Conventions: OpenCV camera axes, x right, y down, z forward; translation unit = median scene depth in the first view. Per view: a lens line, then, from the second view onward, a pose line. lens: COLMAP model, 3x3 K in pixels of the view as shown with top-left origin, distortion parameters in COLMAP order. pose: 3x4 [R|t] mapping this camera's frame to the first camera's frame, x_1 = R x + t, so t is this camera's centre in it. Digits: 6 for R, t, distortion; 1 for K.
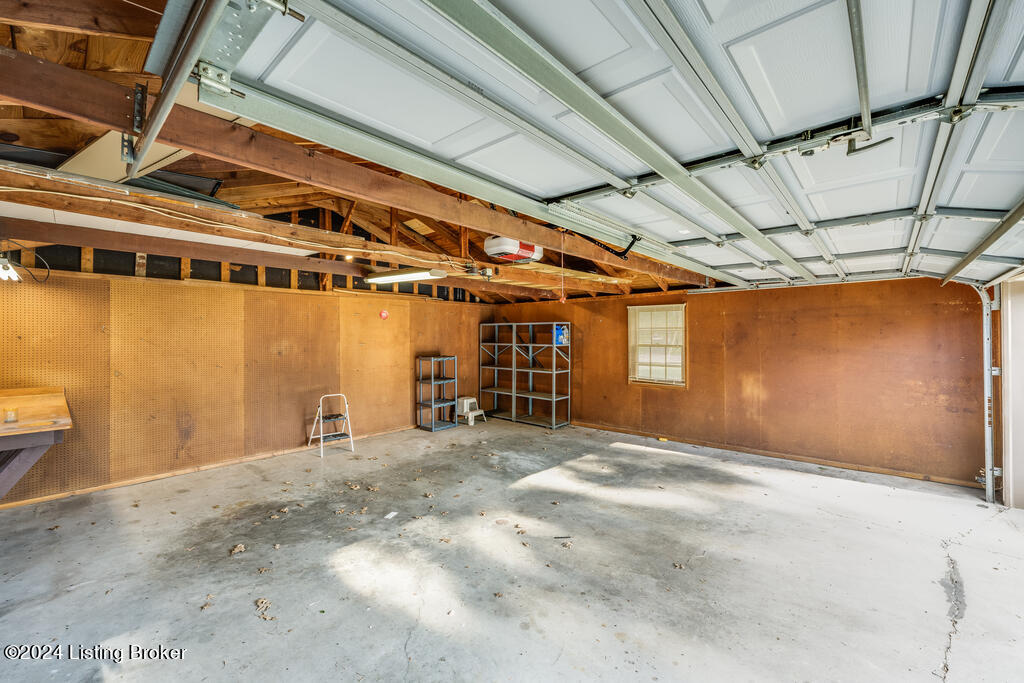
lens RADIAL K [[420.5, 0, 517.8], [0, 420.5, 336.7], [0, 0, 1]] dist [-0.002182, 0.000417]
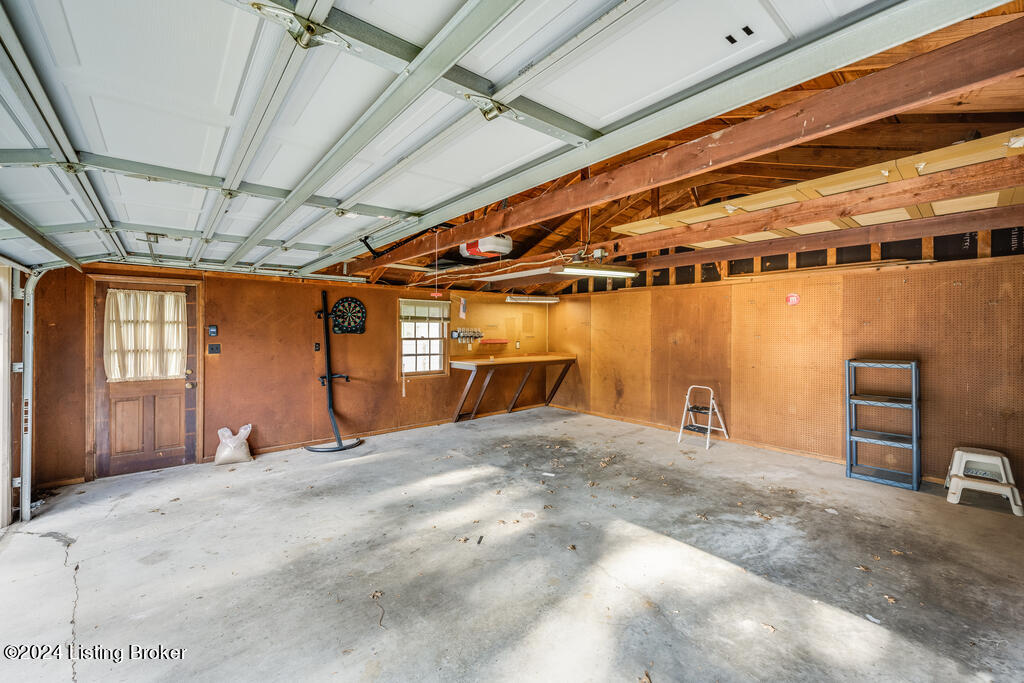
lens RADIAL K [[420.5, 0, 519.1], [0, 420.5, 342.8], [0, 0, 1]] dist [-0.002182, 0.000417]
pose [[-0.151533, 0.035973, -0.987797, 0.667289], [0.004457, 0.999352, 0.035710, -0.002804], [0.988442, 0.001008, -0.151595, 0.805338]]
